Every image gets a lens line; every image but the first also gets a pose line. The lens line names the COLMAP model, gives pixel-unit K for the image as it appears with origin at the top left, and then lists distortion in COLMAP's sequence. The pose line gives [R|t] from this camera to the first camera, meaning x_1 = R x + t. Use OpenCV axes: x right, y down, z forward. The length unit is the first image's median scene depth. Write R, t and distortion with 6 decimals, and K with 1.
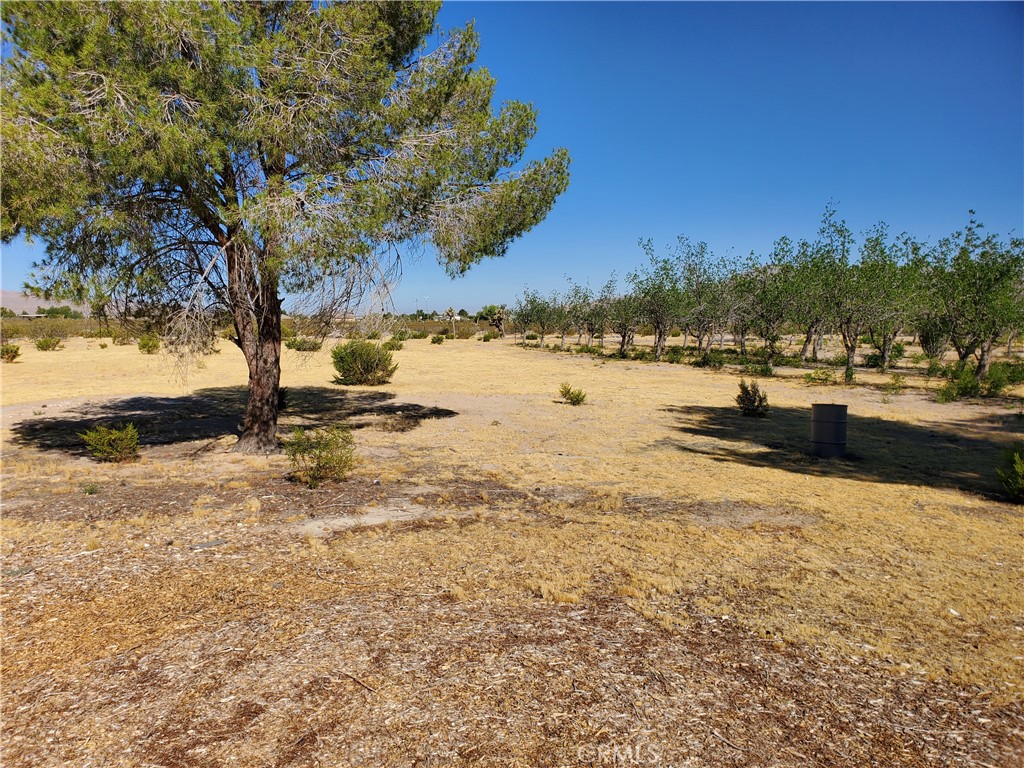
lens RADIAL K [[797.8, 0, 512.3], [0, 797.8, 381.1], [0, 0, 1]] dist [0.046324, -0.045298]
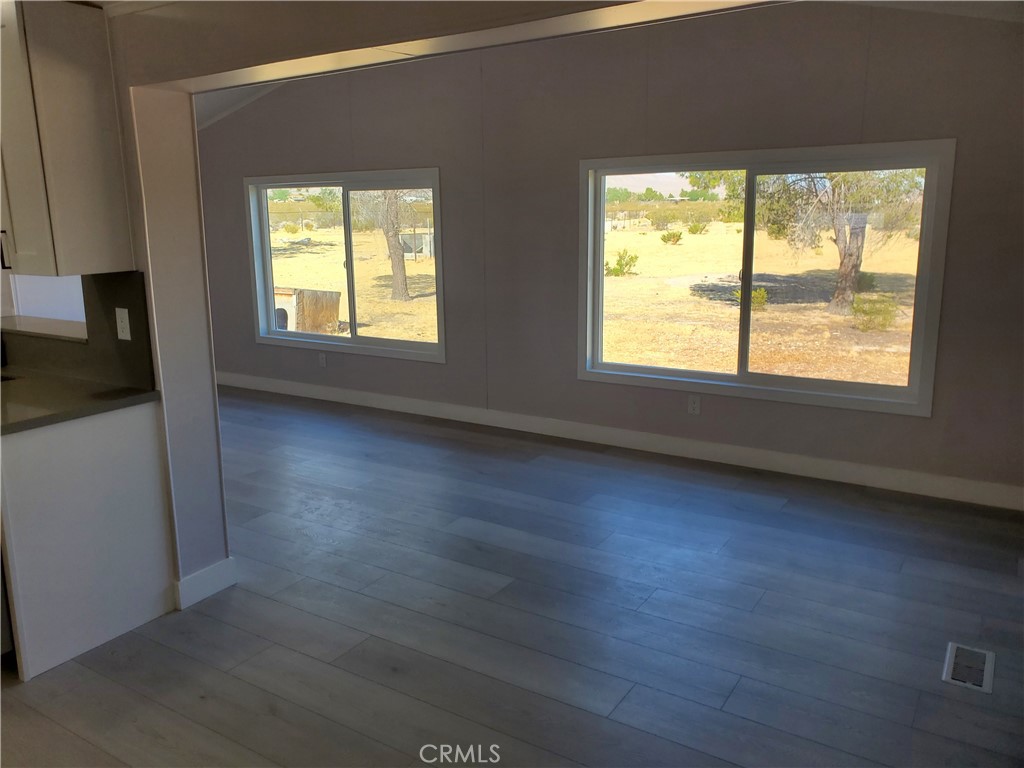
lens RADIAL K [[797.8, 0, 491.1], [0, 797.8, 375.6], [0, 0, 1]] dist [0.046324, -0.045298]
pose [[0.725264, 0.145310, -0.672962, 0.279347], [-0.052162, 0.986261, 0.156744, -0.000224], [0.686492, -0.078578, 0.722879, -0.647034]]
